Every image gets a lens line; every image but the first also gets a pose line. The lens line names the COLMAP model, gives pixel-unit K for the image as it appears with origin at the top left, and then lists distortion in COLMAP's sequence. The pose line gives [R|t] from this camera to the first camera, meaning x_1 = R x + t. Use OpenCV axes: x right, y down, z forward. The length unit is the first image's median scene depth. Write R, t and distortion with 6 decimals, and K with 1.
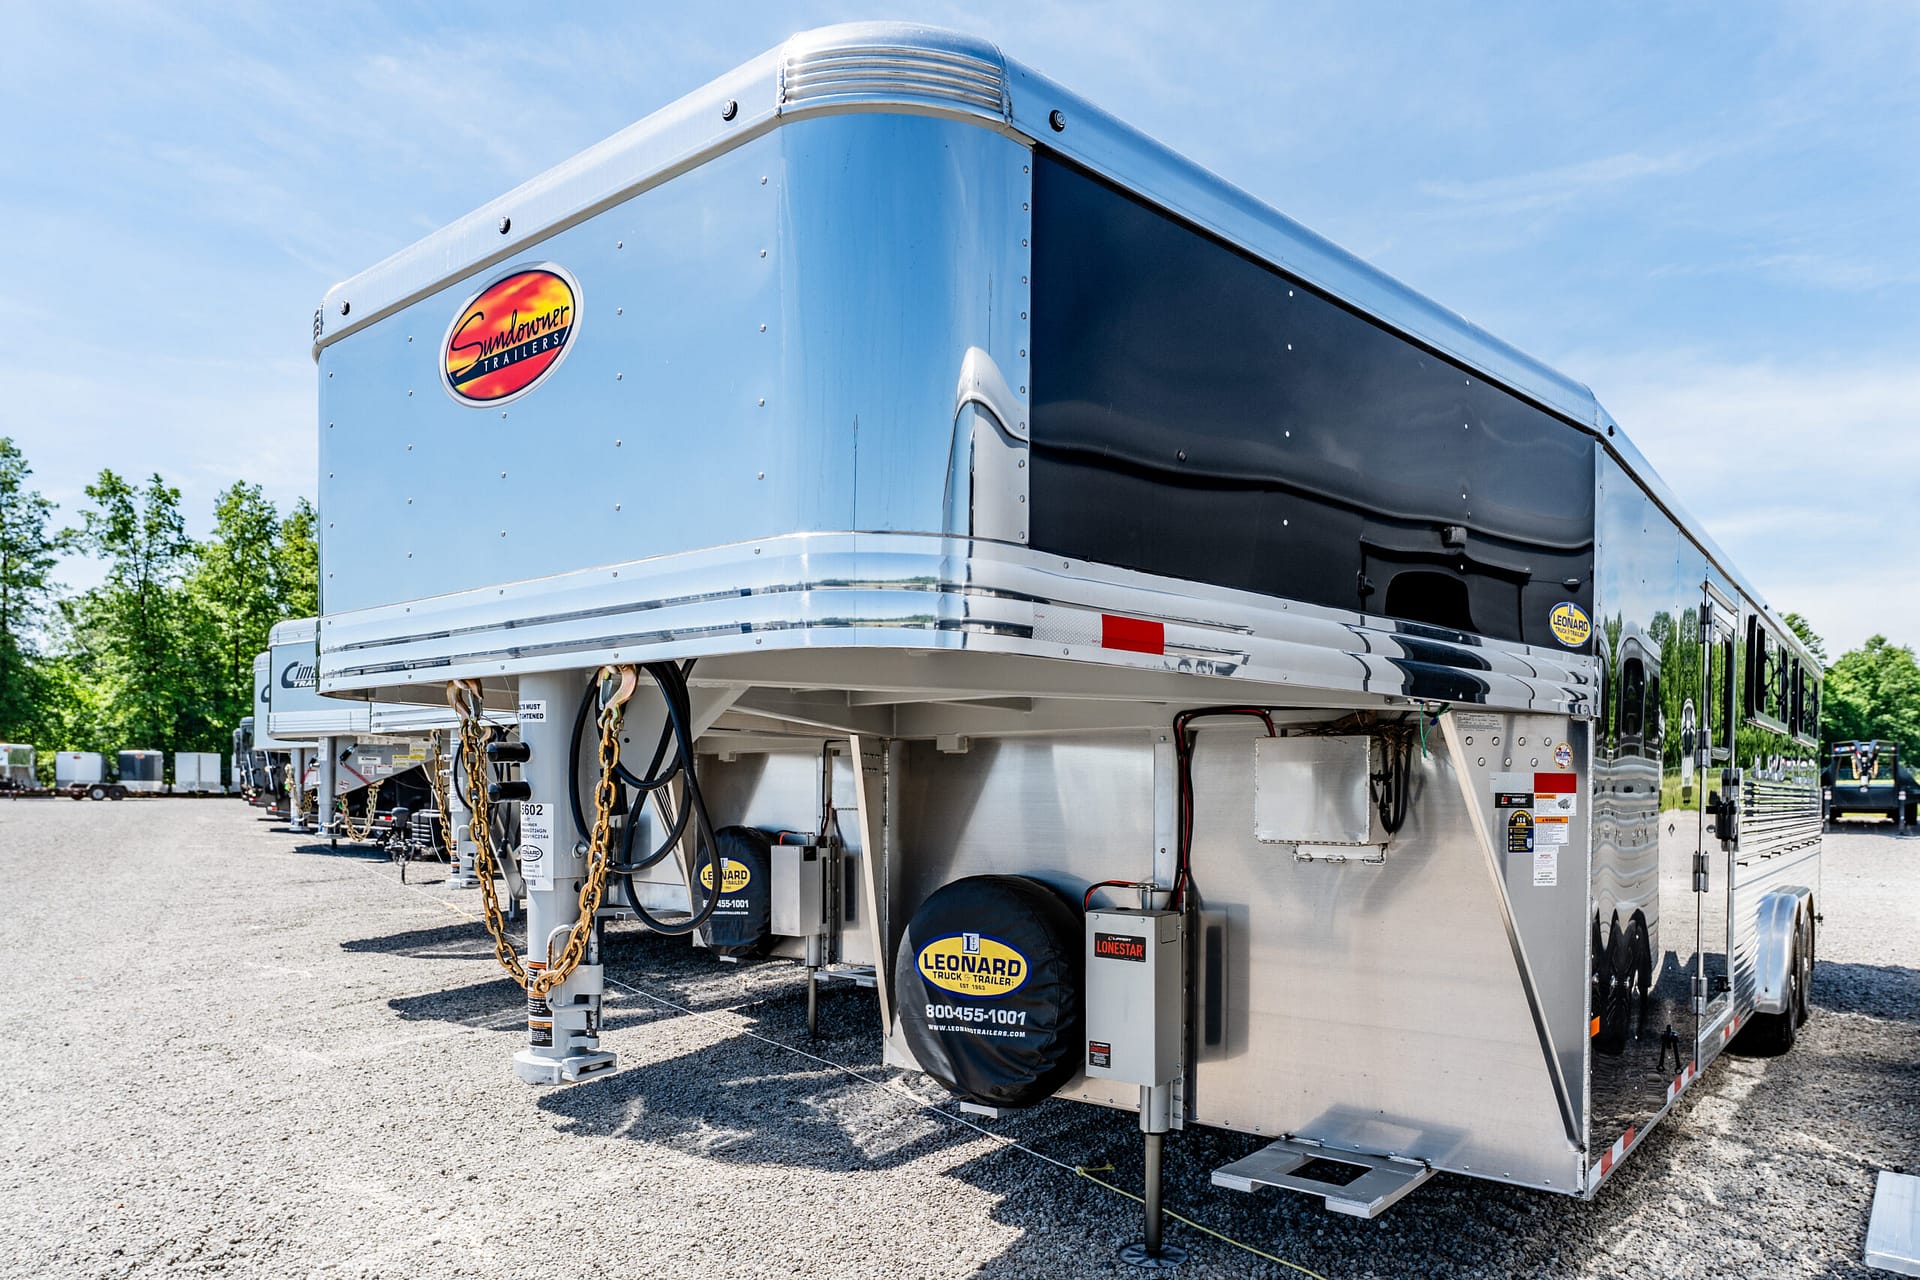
lens RADIAL K [[1380.5, 0, 1016.9], [0, 1380.5, 826.0], [0, 0, 1]] dist [0.001032, -0.001318]
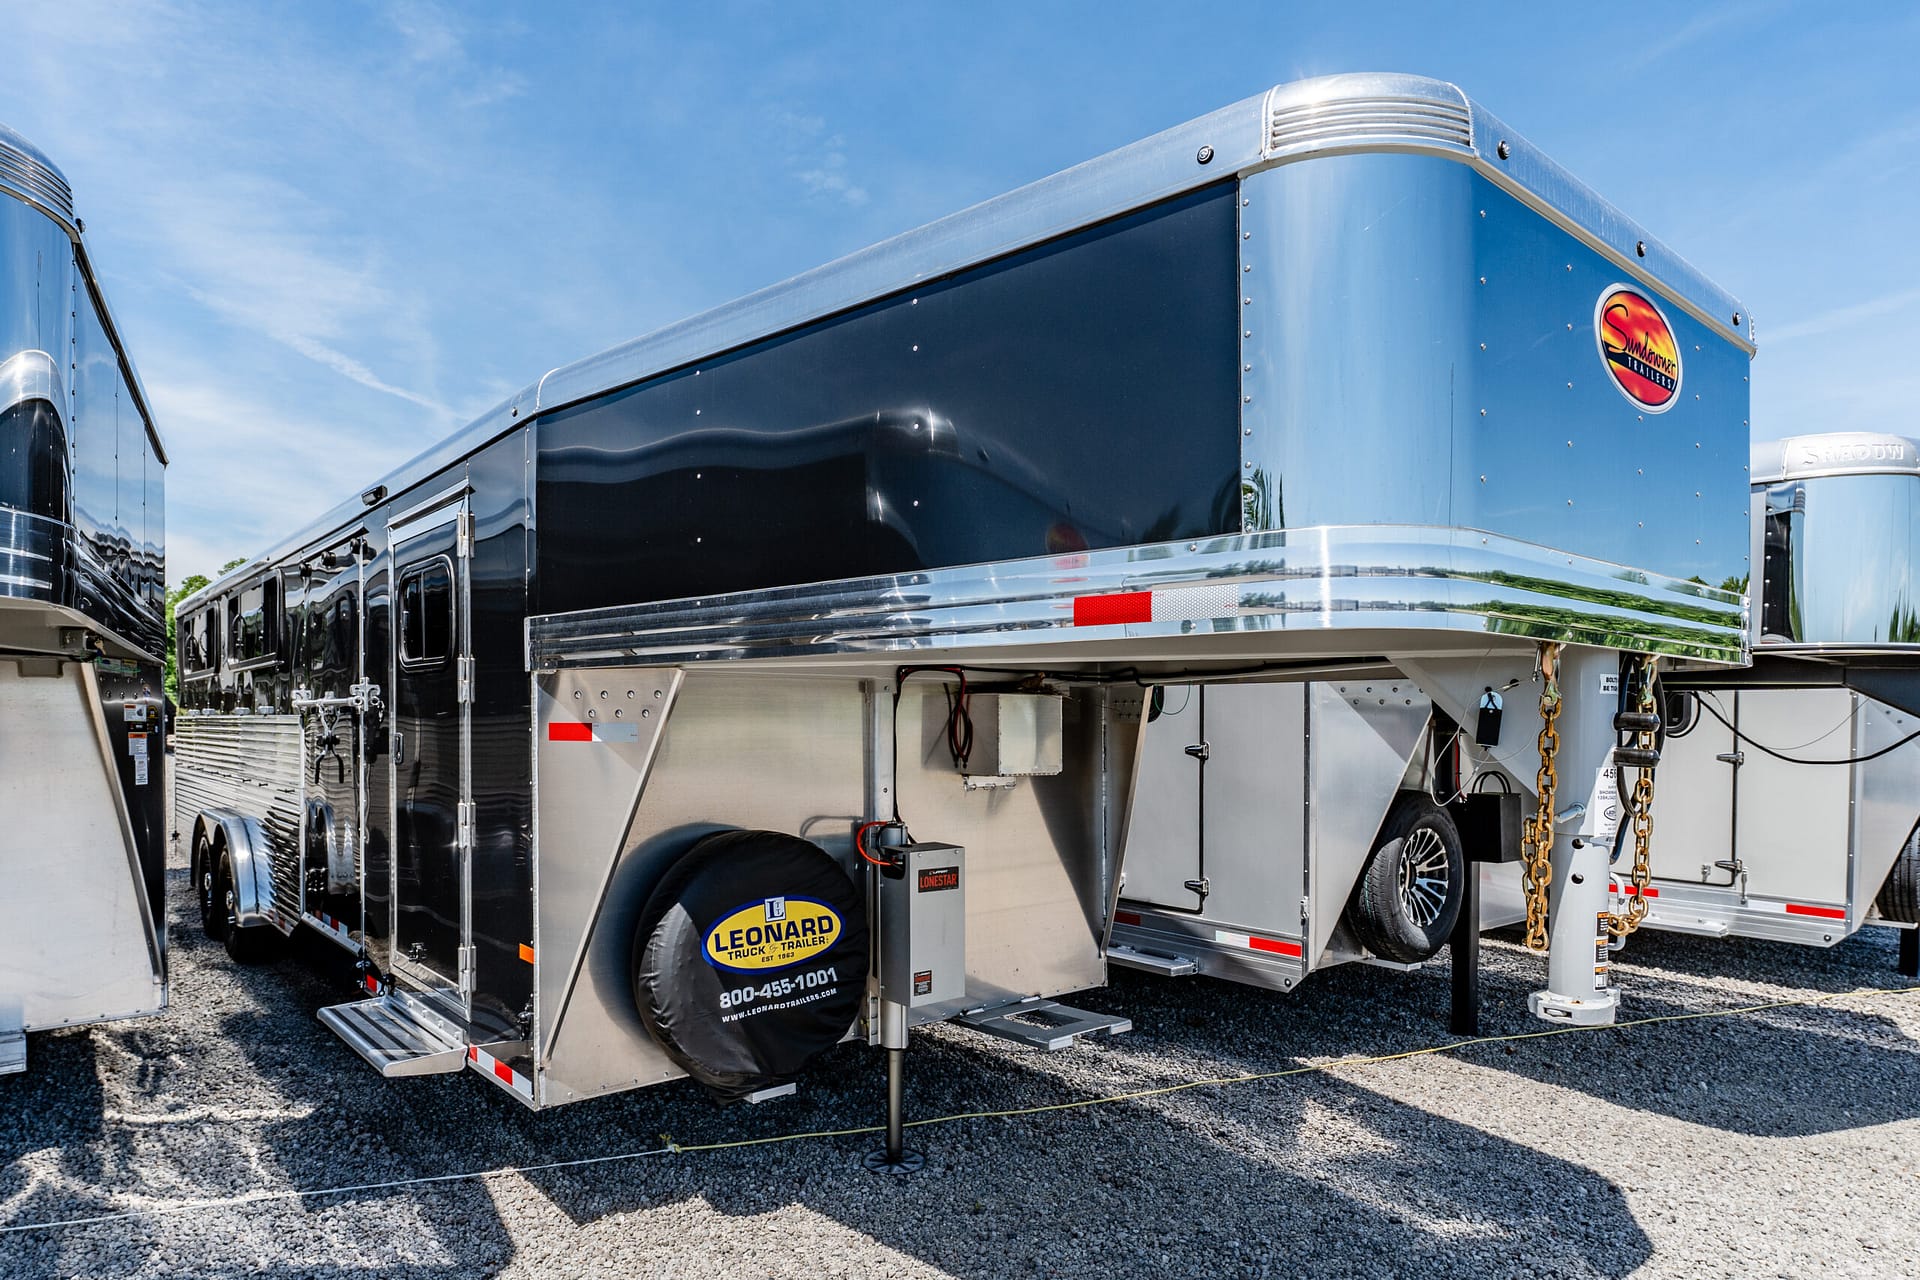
lens RADIAL K [[1061.1, 0, 1027.3], [0, 1061.1, 727.6], [0, 0, 1]] dist [0.001178, -0.000512]
pose [[0.180060, -0.010794, 0.983596, -0.591709], [0.020770, 0.999759, 0.007169, -0.029732], [-0.983436, 0.019138, 0.180241, 0.620989]]
